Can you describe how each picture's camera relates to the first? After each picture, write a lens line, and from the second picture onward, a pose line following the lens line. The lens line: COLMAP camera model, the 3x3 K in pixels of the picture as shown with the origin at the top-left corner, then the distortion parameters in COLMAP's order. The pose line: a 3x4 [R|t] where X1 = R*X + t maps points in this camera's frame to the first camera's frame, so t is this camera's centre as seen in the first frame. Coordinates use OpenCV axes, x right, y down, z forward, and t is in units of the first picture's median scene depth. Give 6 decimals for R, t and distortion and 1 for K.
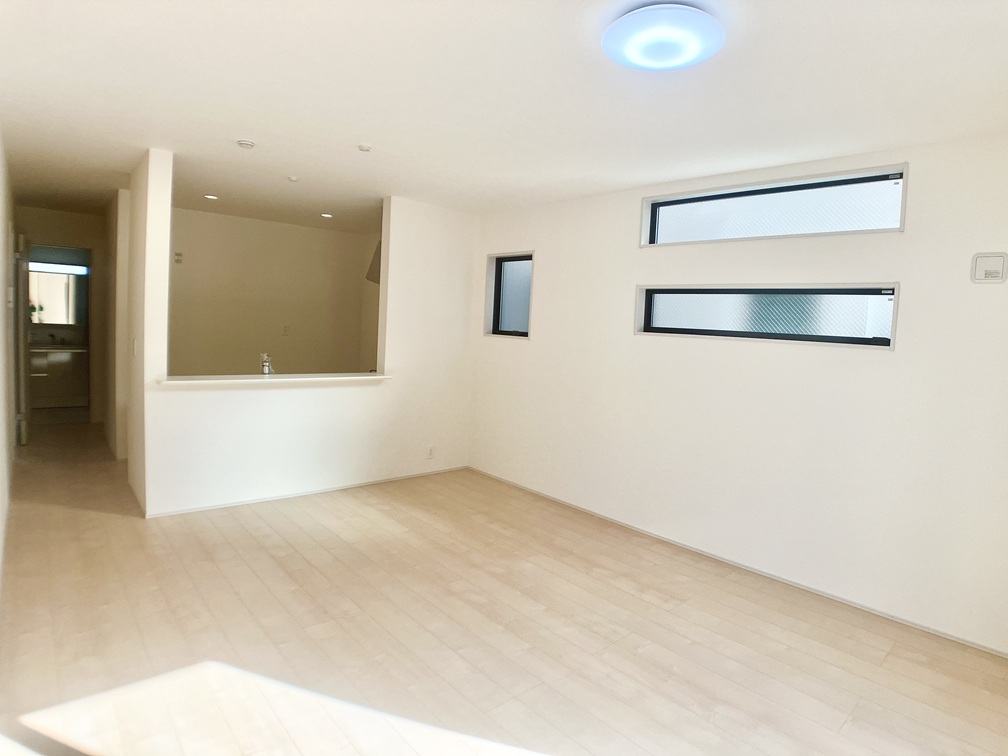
lens RADIAL K [[555.5, 0, 504.0], [0, 555.5, 378.0], [0, 0, 1]] dist [-0.078376, -0.000237]
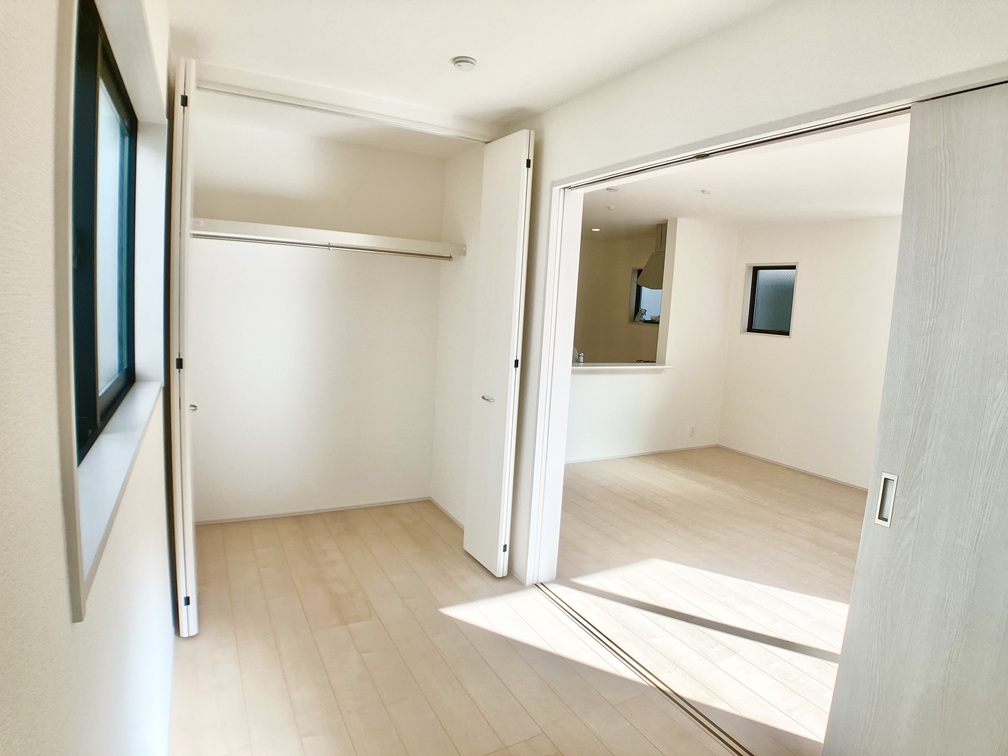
lens RADIAL K [[555.5, 0, 504.0], [0, 555.5, 378.0], [0, 0, 1]] dist [-0.078376, -0.000237]
pose [[0.977075, 0.024122, -0.211523, -0.316320], [-0.020206, 0.999582, 0.020659, 0.004936], [0.211933, -0.015912, 0.977155, -0.270490]]
